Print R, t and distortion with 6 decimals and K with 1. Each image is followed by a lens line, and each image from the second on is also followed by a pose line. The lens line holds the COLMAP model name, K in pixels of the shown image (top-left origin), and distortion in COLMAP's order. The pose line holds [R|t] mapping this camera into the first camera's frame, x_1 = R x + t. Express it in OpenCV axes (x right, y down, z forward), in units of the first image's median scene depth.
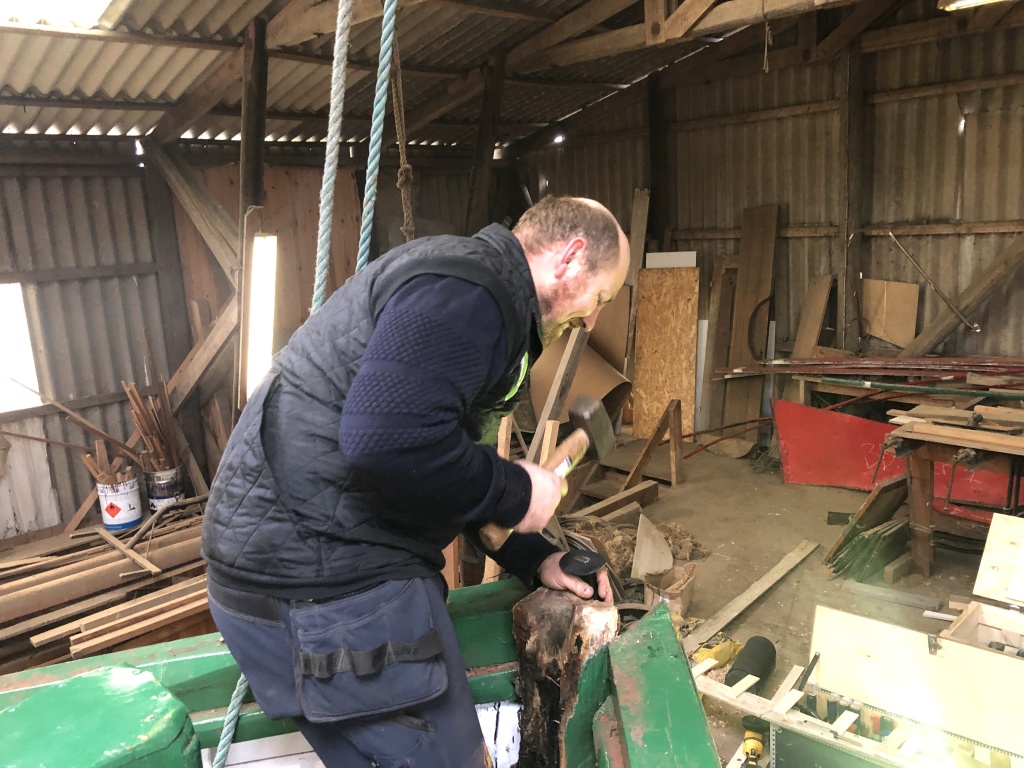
lens RADIAL K [[832.9, 0, 512.4], [0, 832.9, 385.8], [0, 0, 1]] dist [-0.000566, 0.030914]
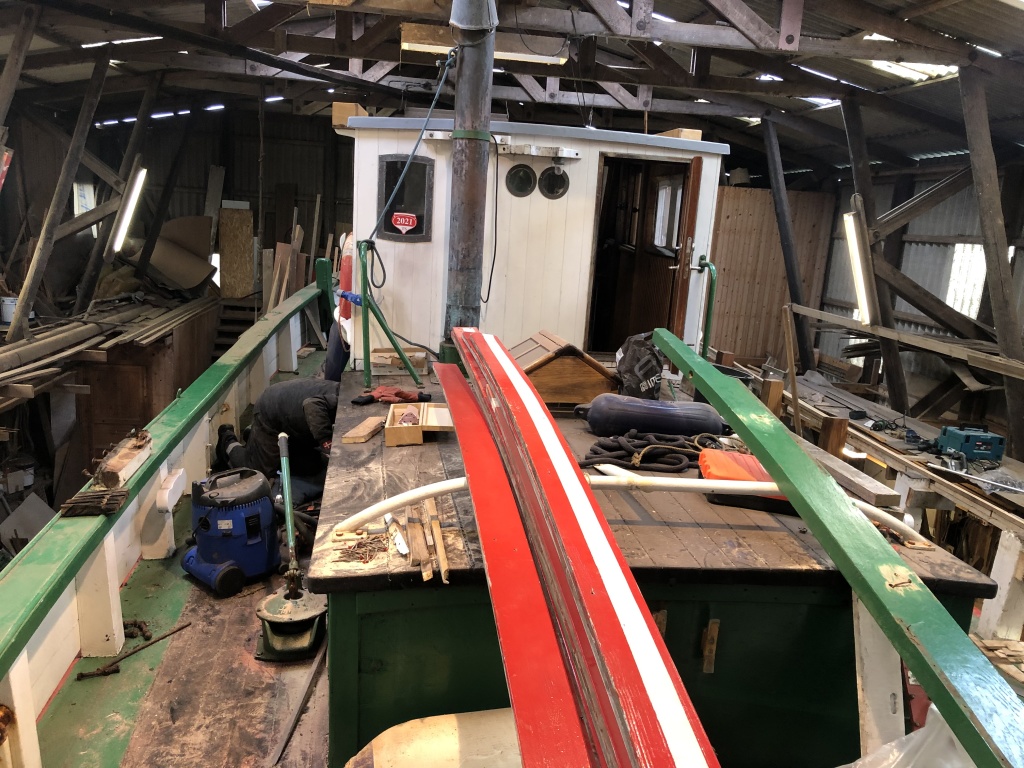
lens RADIAL K [[832.9, 0, 509.6], [0, 832.9, 384.2], [0, 0, 1]] dist [-0.000566, 0.030914]
pose [[0.593061, -0.063598, 0.802642, -1.029695], [0.056331, 0.997710, 0.037432, 0.232172], [-0.803185, 0.023015, 0.595285, -0.669097]]
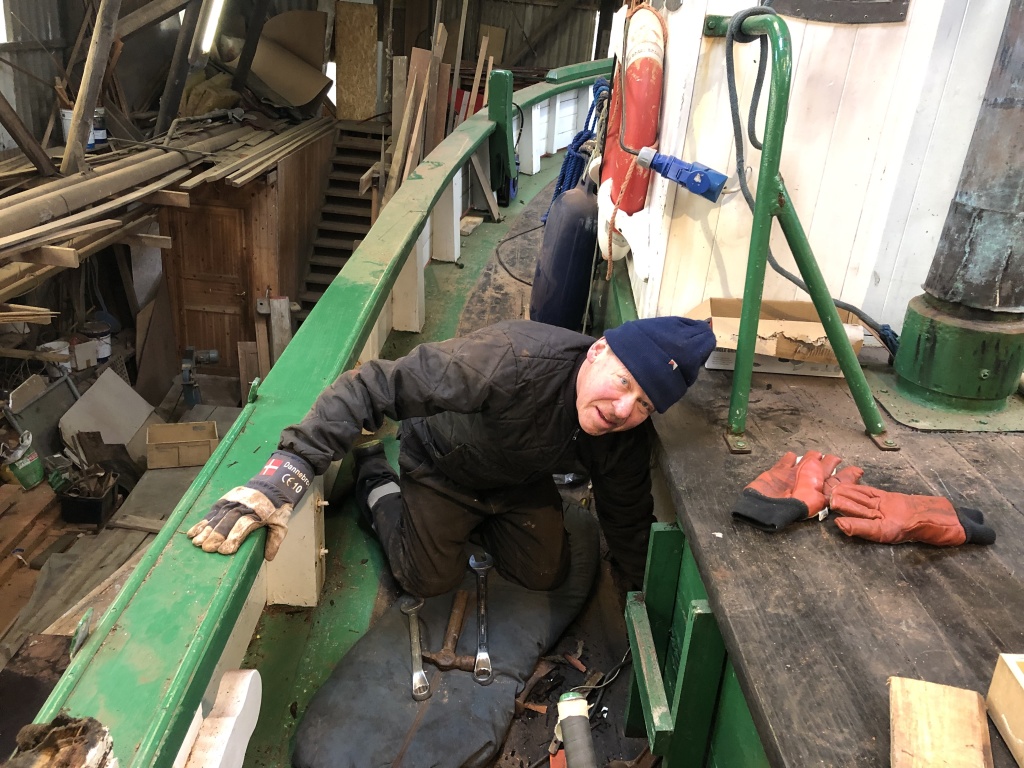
lens RADIAL K [[832.9, 0, 516.1], [0, 832.9, 381.4], [0, 0, 1]] dist [-0.000566, 0.030914]
pose [[0.688834, -0.170574, 0.704565, -0.815457], [0.007145, 0.973473, 0.228691, 0.189334], [-0.724884, -0.152496, 0.671780, -0.352043]]
